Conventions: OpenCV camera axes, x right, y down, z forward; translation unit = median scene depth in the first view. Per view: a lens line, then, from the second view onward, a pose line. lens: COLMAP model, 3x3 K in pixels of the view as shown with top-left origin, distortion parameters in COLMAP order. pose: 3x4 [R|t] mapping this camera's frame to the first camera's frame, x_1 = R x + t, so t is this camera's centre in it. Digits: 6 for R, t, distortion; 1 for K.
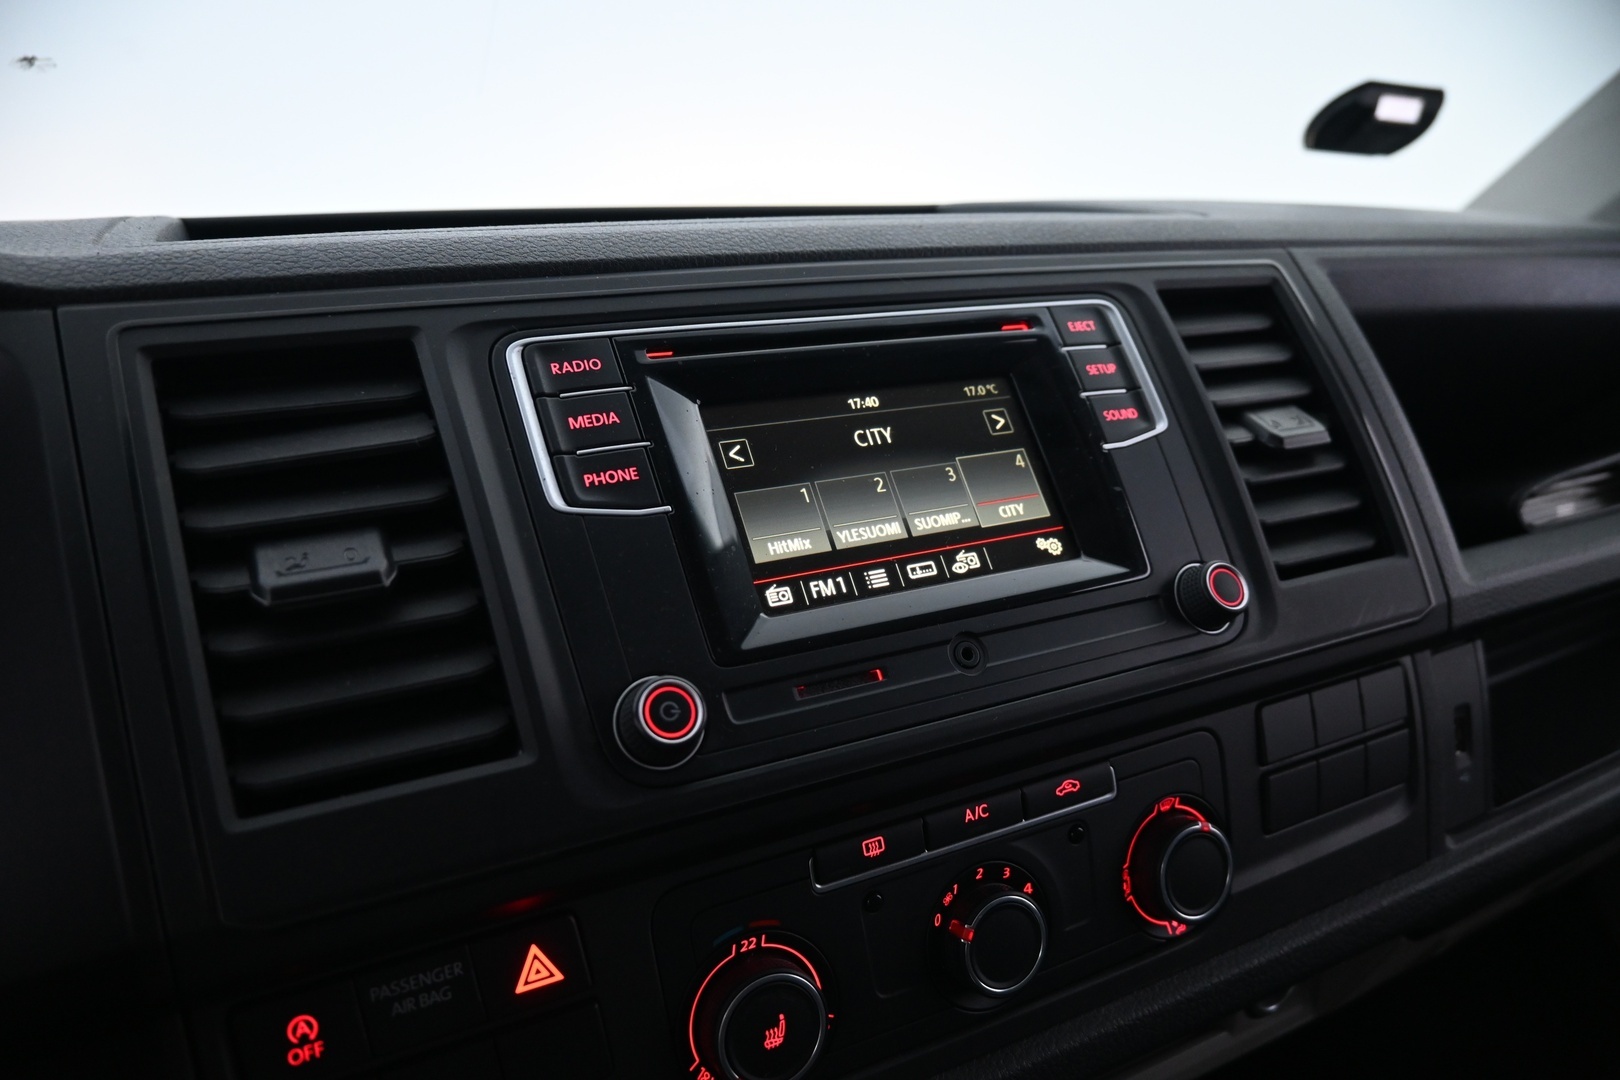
lens RADIAL K [[1144.1, 0, 810.0], [0, 1144.1, 540.0], [0, 0, 1]] dist [-0.000027, -0.000826]
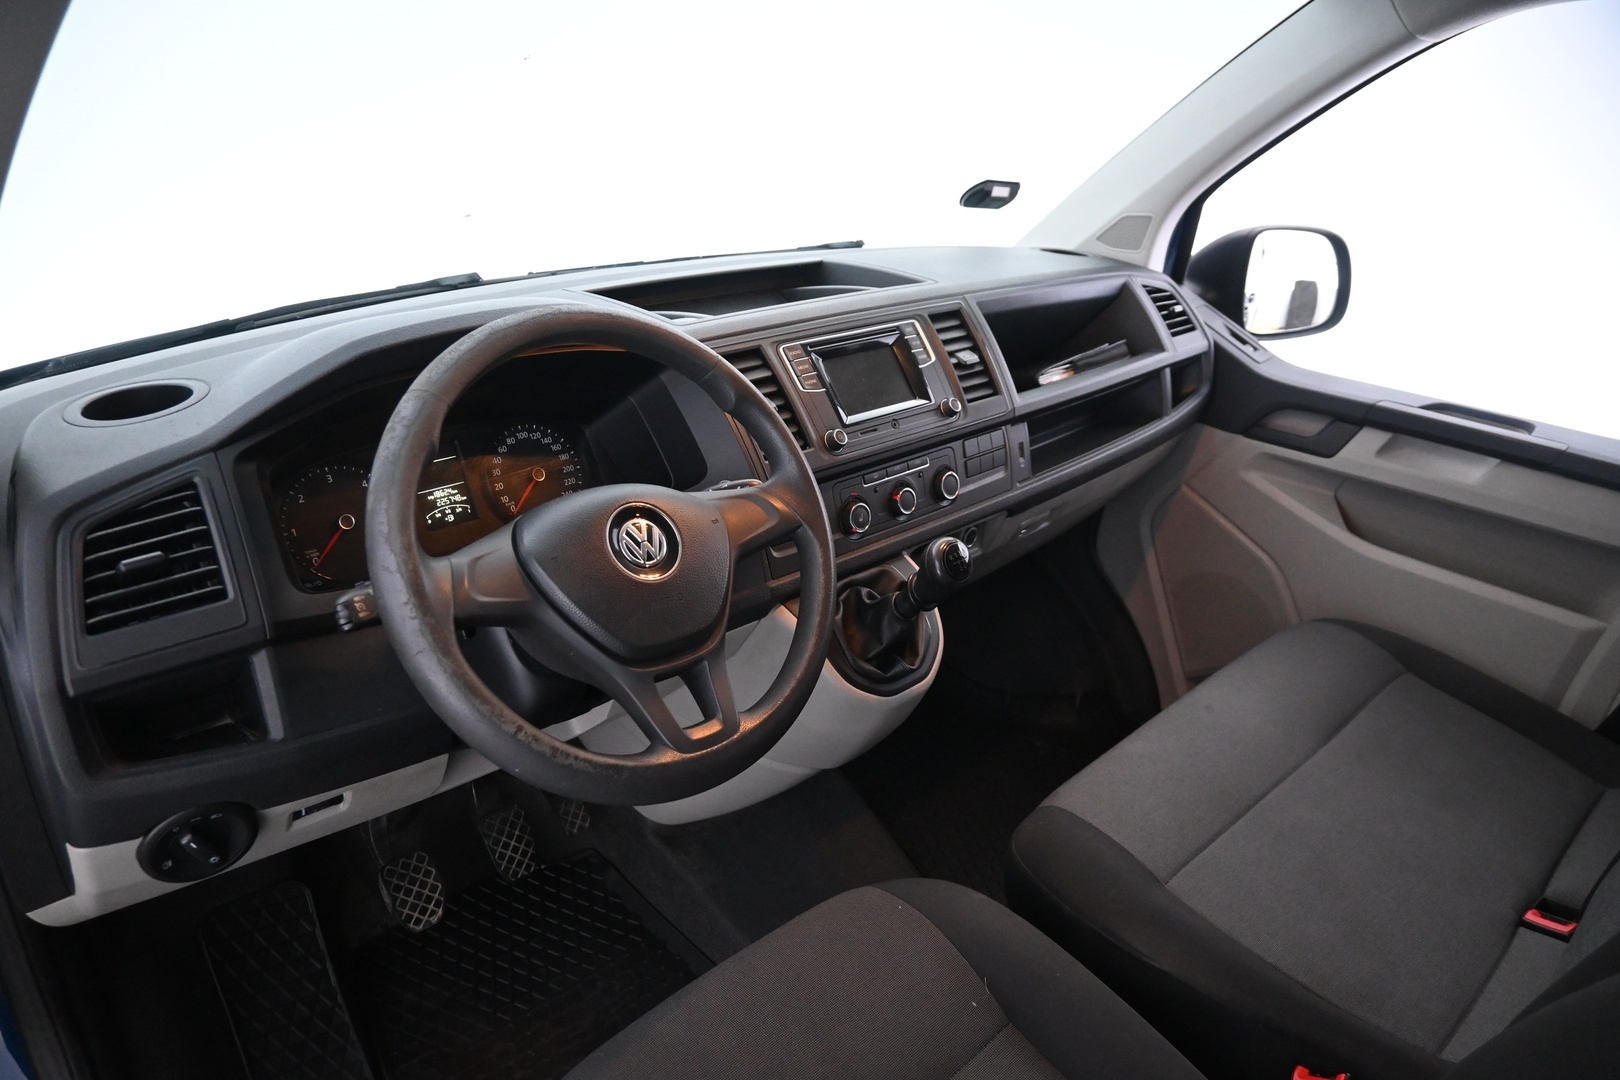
lens RADIAL K [[1144.1, 0, 810.0], [0, 1144.1, 540.0], [0, 0, 1]] dist [-0.000027, -0.000826]
pose [[0.958260, -0.081569, 0.274015, -1.046767], [0.053427, 0.992643, 0.108651, 0.044758], [-0.280862, -0.089476, 0.955568, -2.249616]]
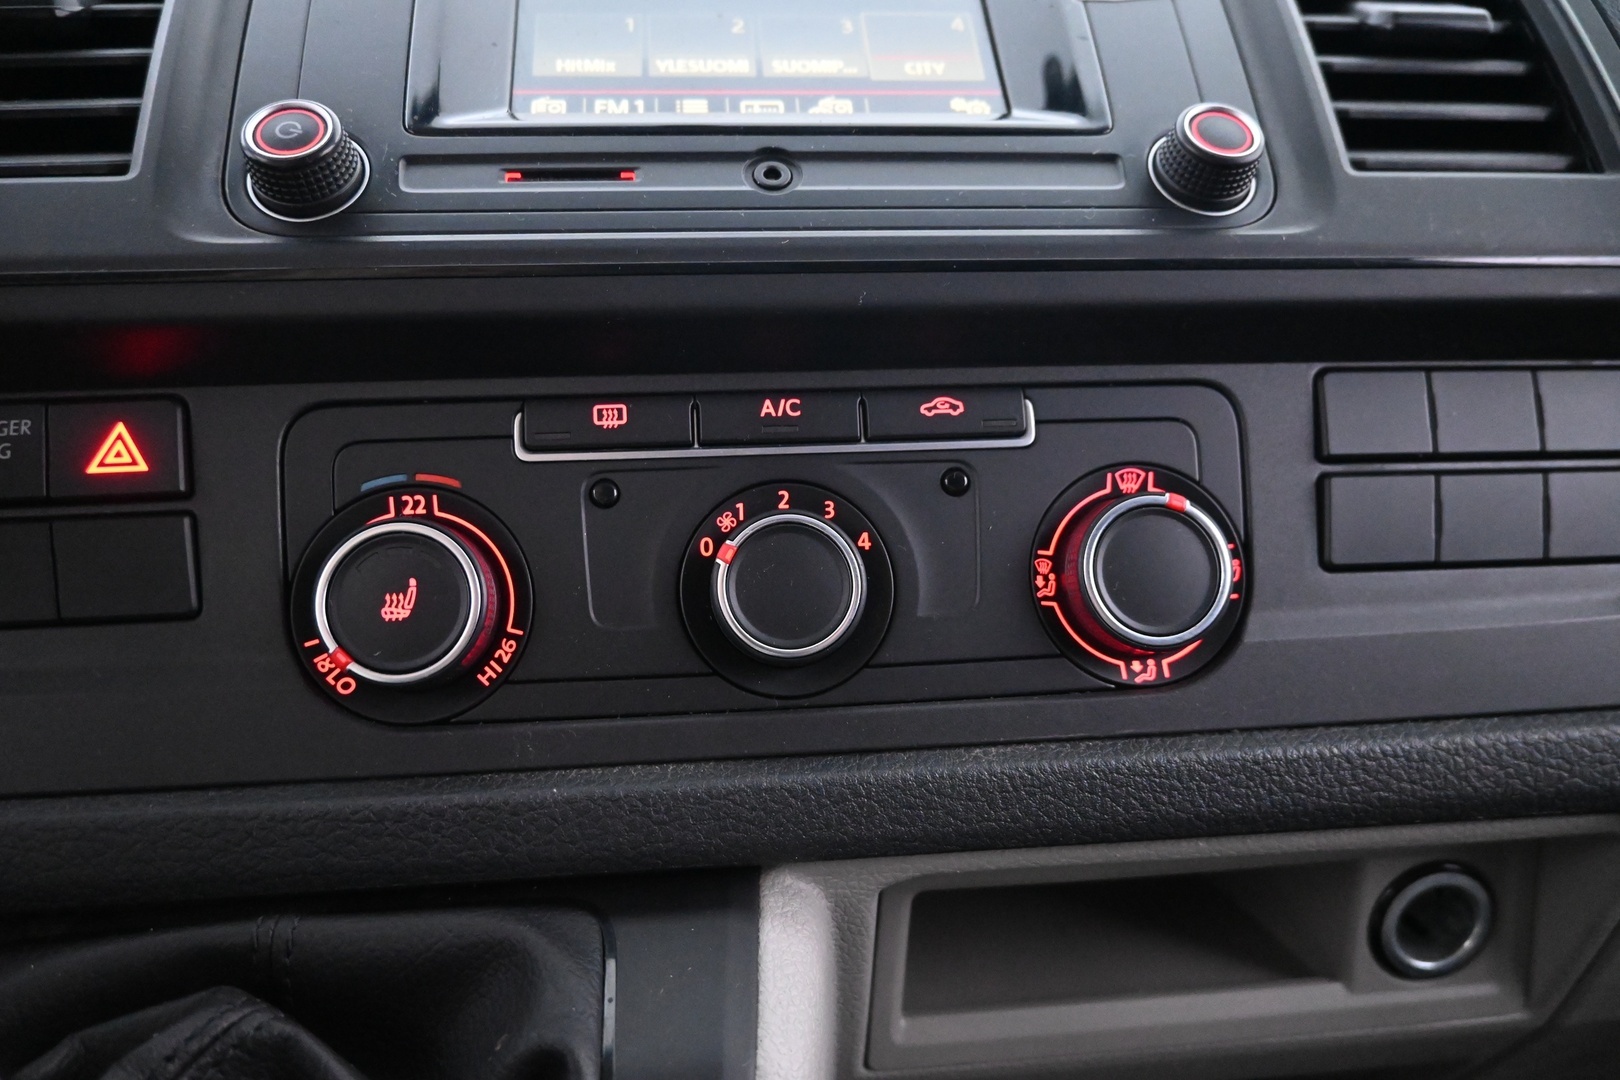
lens RADIAL K [[1144.1, 0, 810.0], [0, 1144.1, 540.0], [0, 0, 1]] dist [-0.000027, -0.000826]
pose [[0.927890, 0.047790, -0.369780, 0.381165], [-0.101195, 0.986805, -0.126395, 0.362551], [0.358860, 0.154701, 0.920482, 0.328246]]
